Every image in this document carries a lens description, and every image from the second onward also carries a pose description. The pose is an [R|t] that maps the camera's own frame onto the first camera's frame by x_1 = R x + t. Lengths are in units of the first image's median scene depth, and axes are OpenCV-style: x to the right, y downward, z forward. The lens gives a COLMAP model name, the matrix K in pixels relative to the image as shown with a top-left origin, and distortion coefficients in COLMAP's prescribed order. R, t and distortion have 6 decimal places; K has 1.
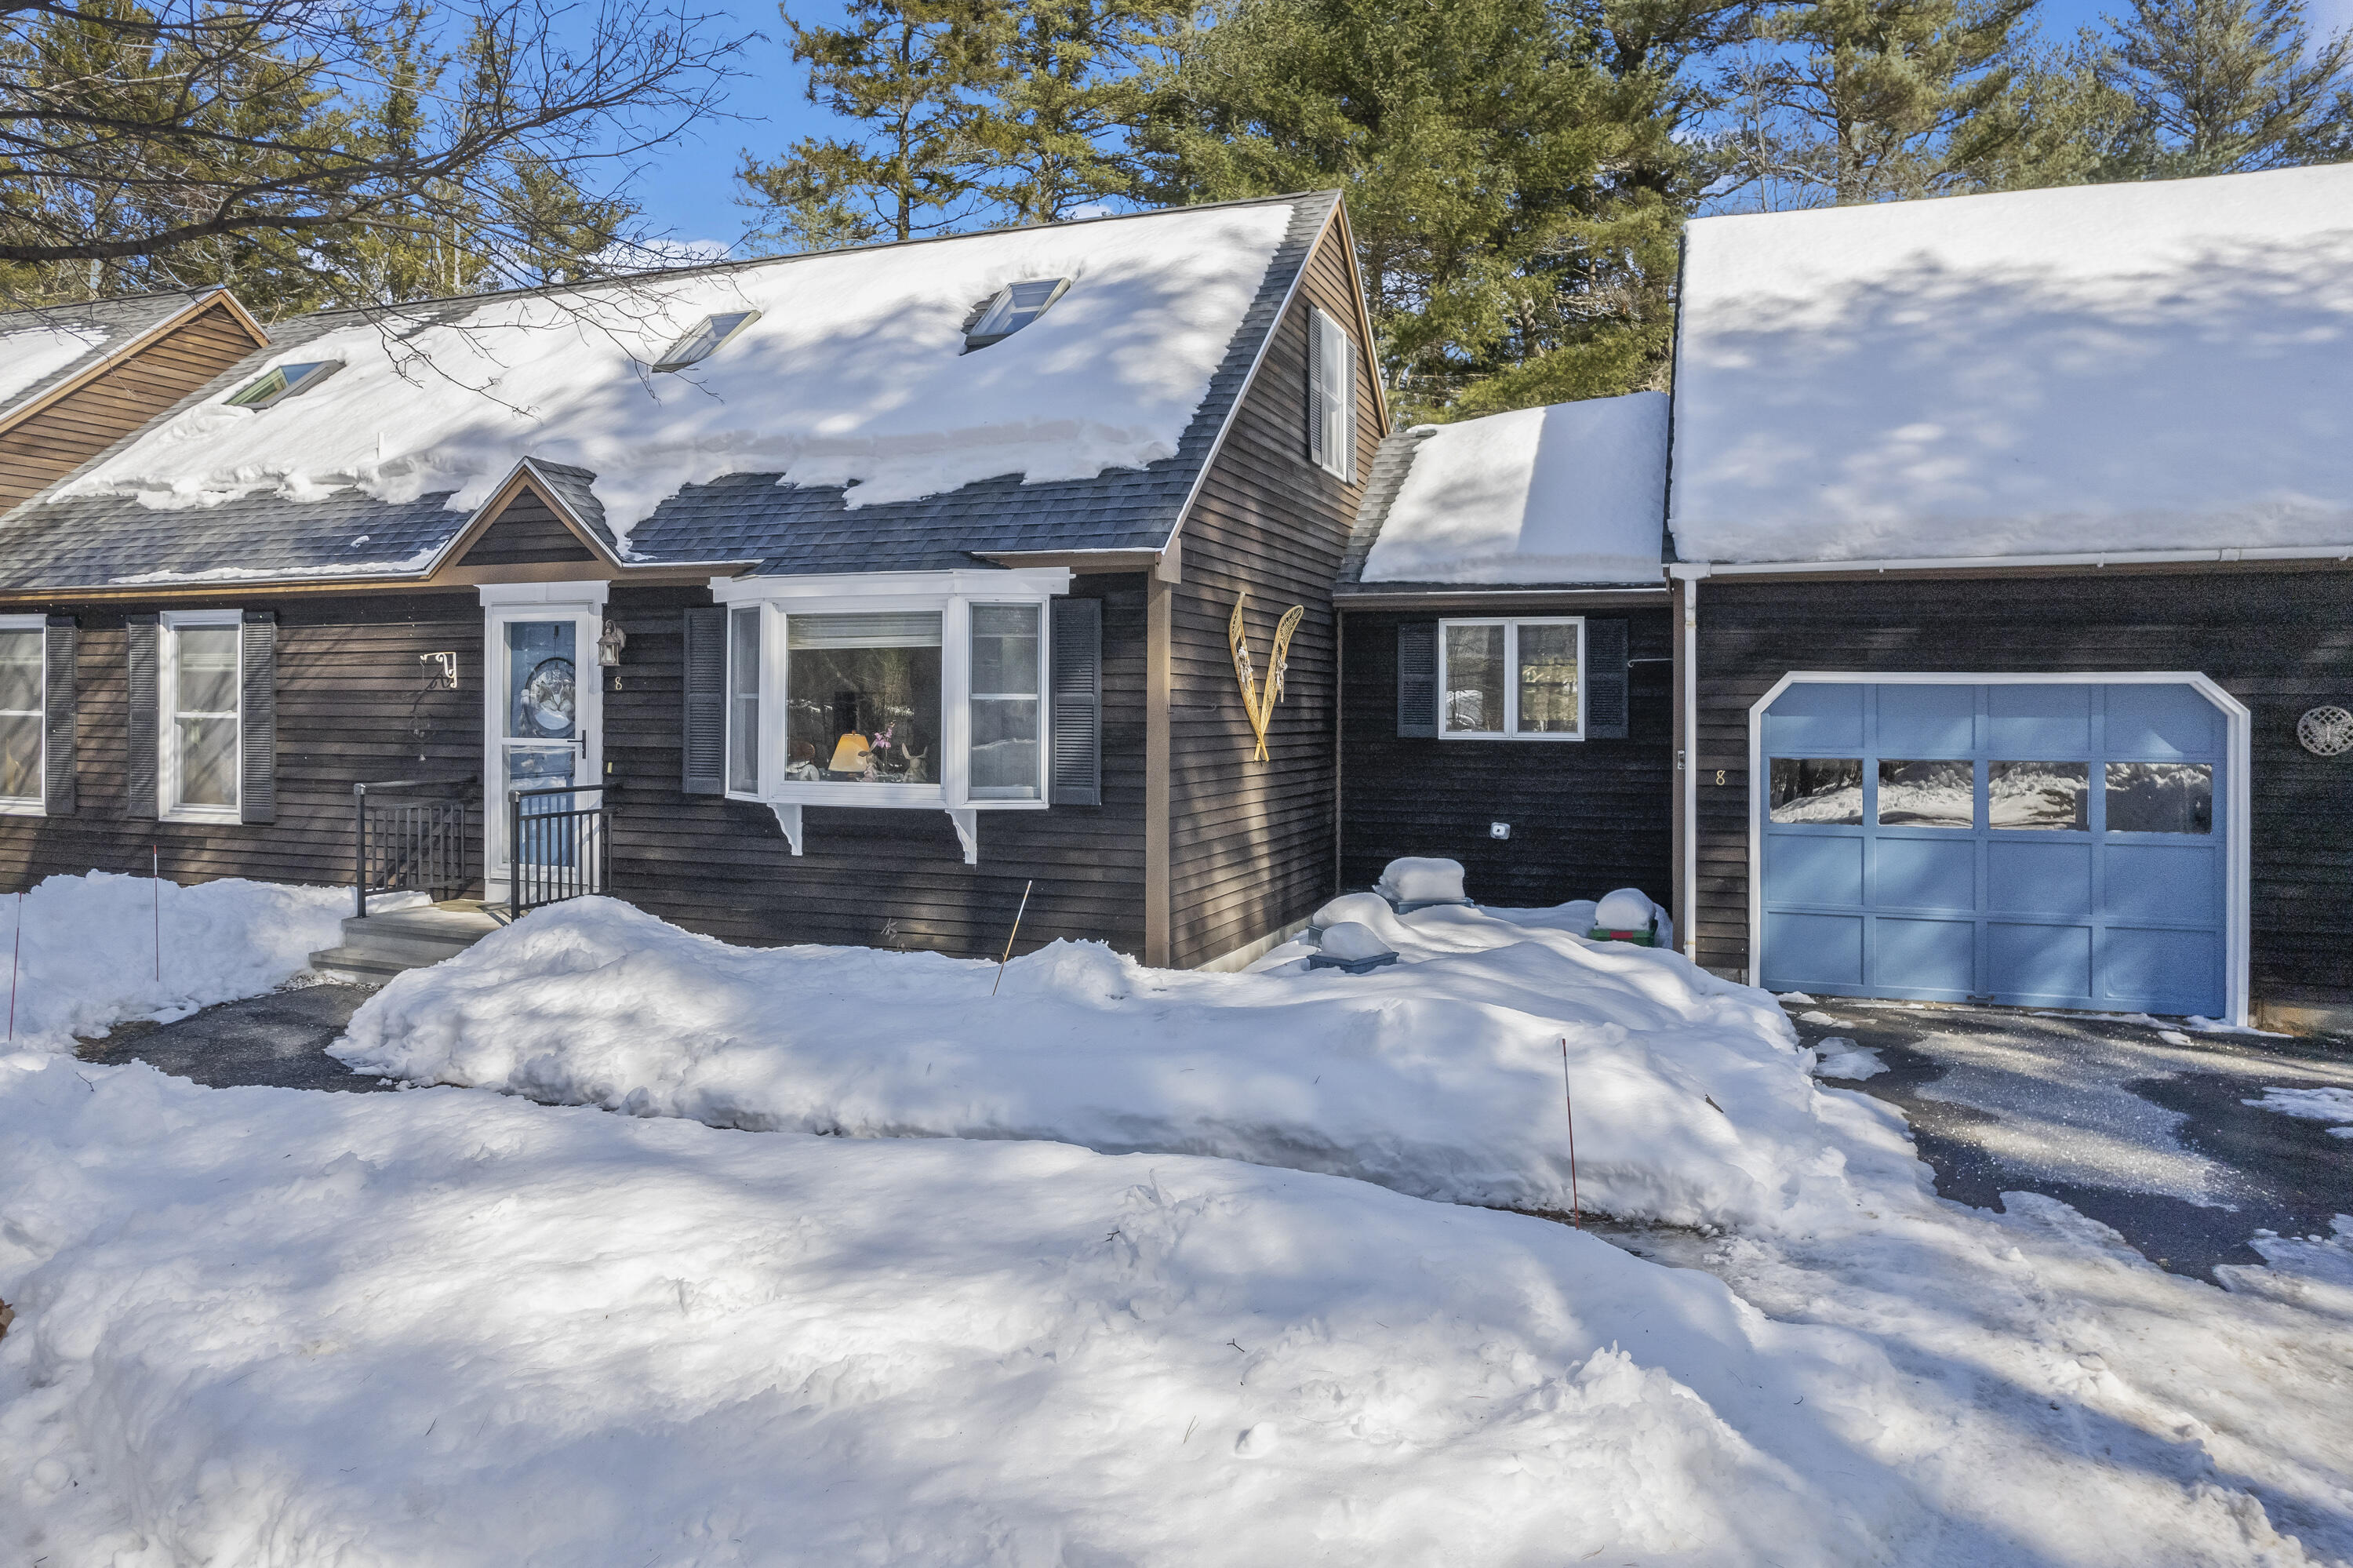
lens RADIAL K [[1502.4, 0, 1208.0], [0, 1502.4, 708.1], [0, 0, 1]] dist [-0.064679, 0.045108]
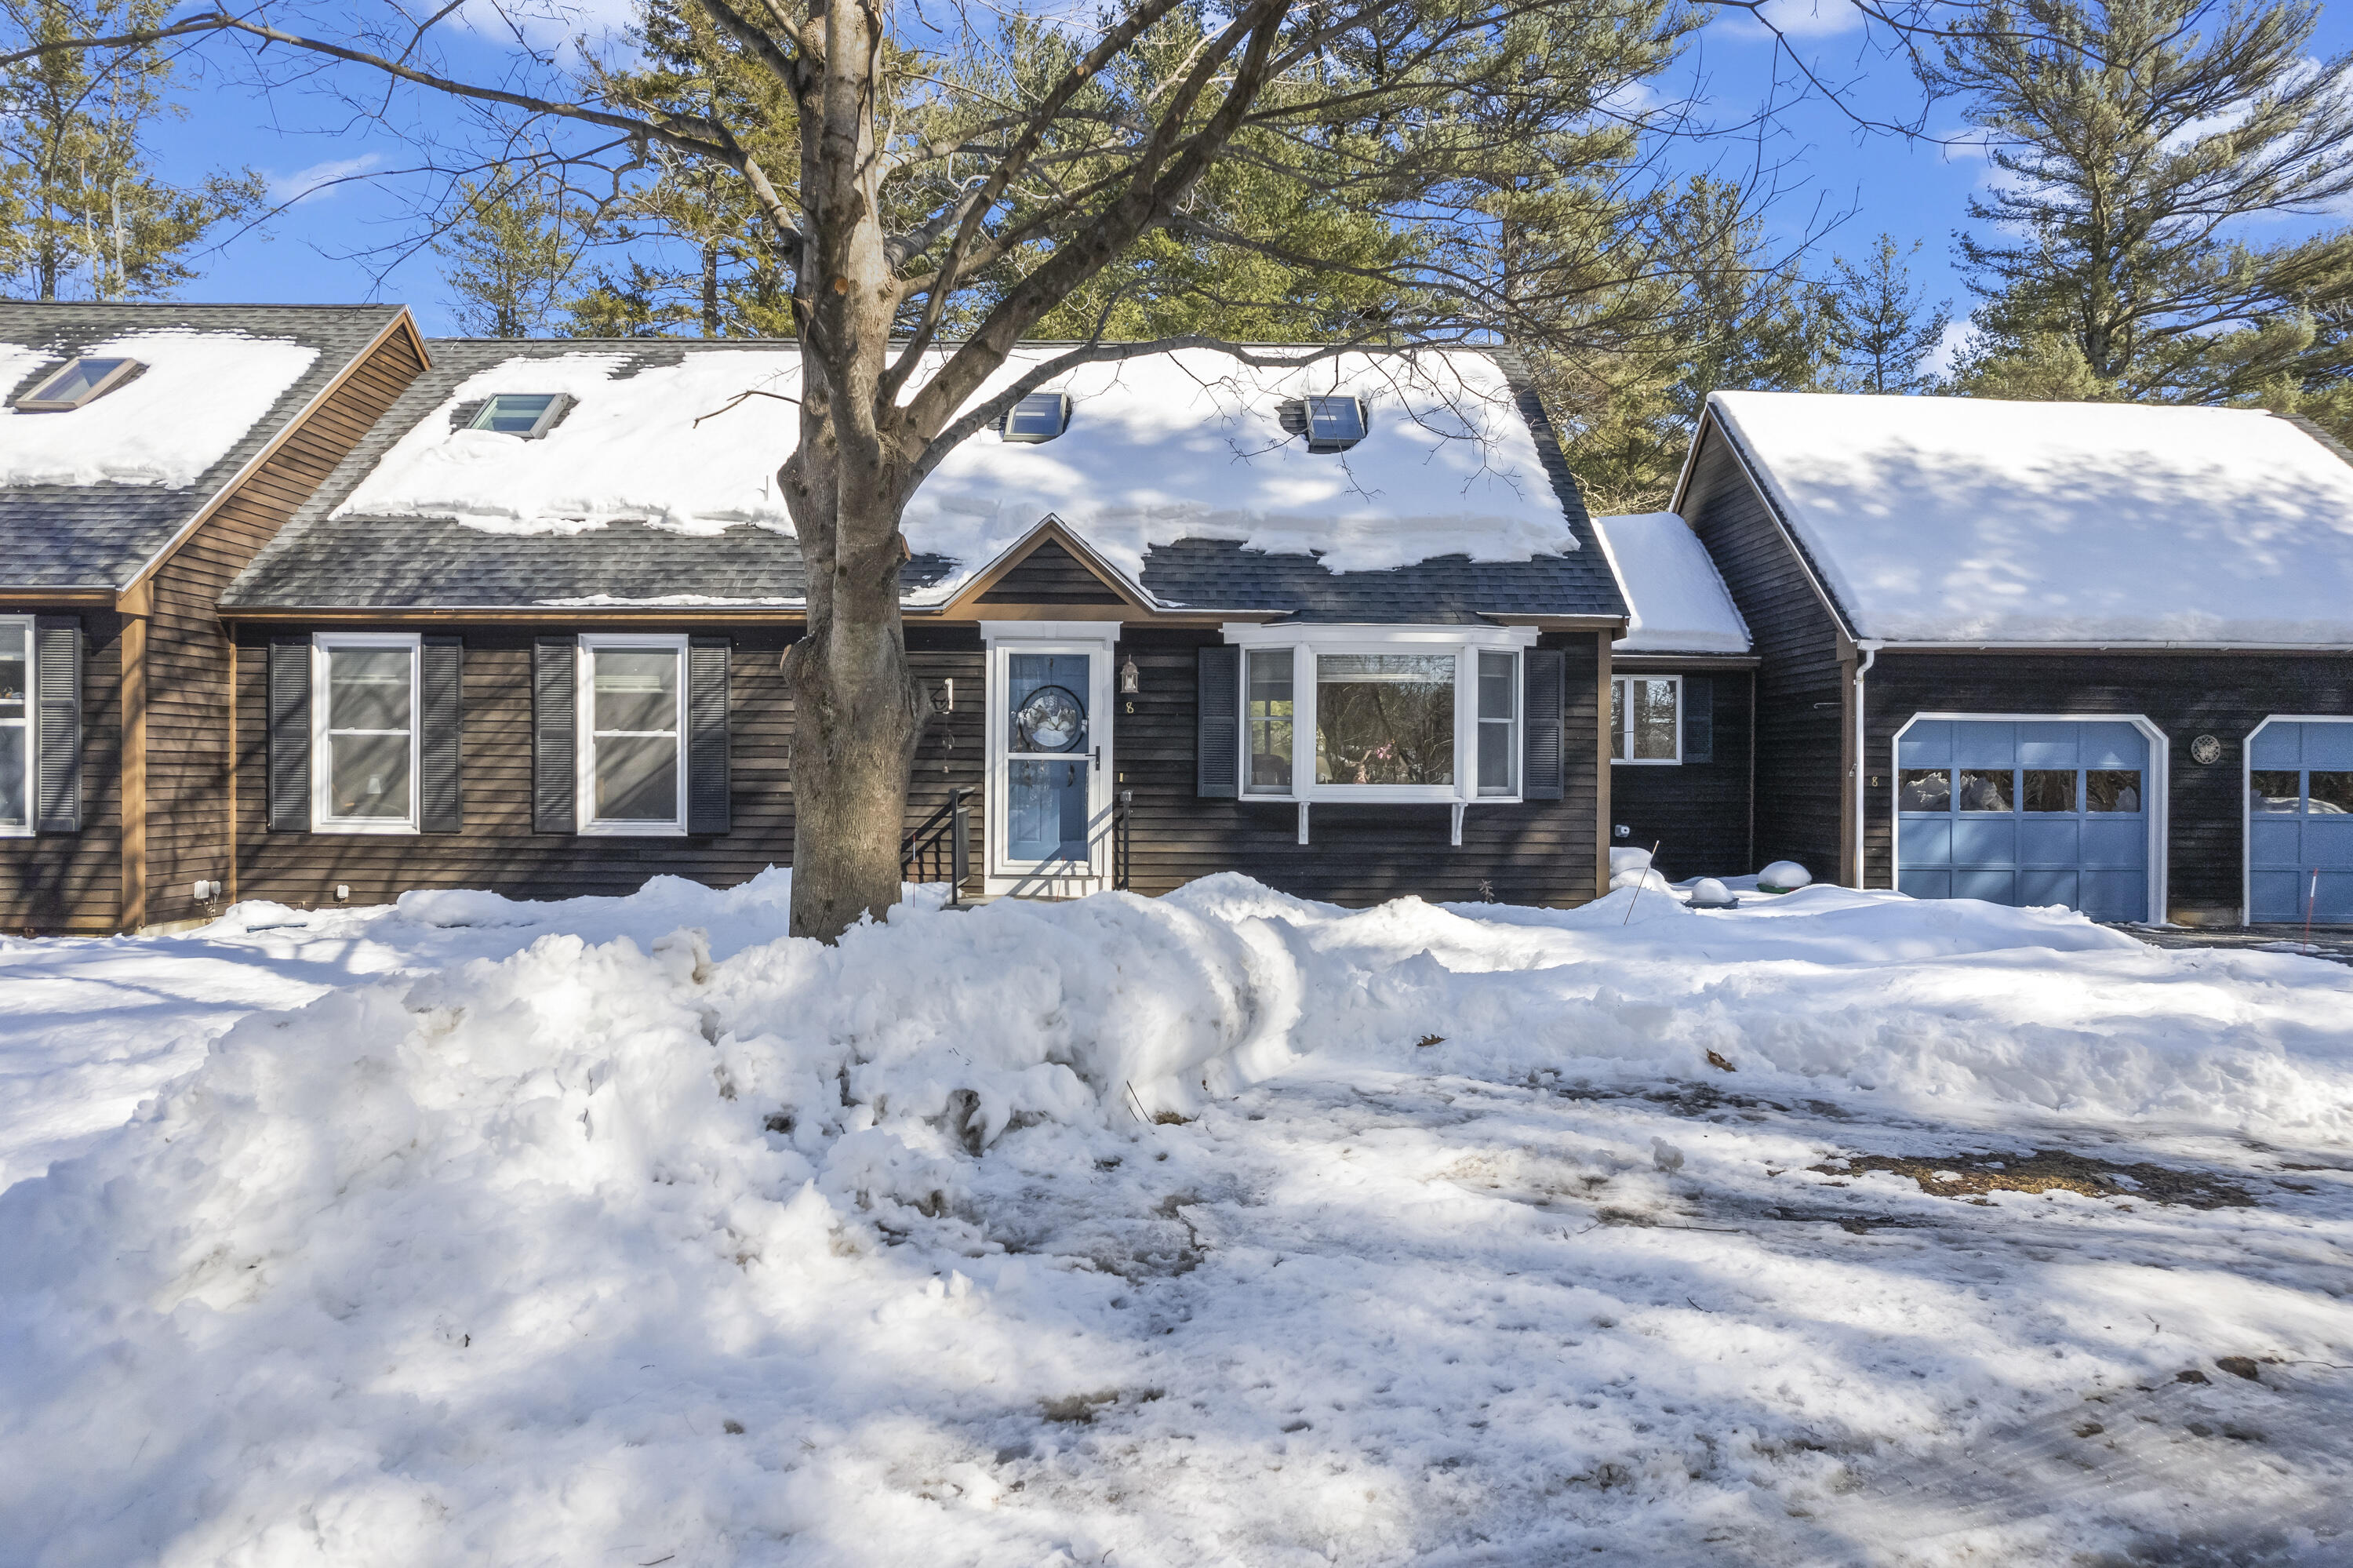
lens RADIAL K [[1502.4, 0, 1198.4], [0, 1502.4, 787.7], [0, 0, 1]] dist [-0.064679, 0.045108]
pose [[0.936310, -0.001695, 0.351171, -0.740544], [-0.001908, 0.999949, 0.009912, 0.034794], [-0.351170, -0.009950, 0.936259, -0.153261]]
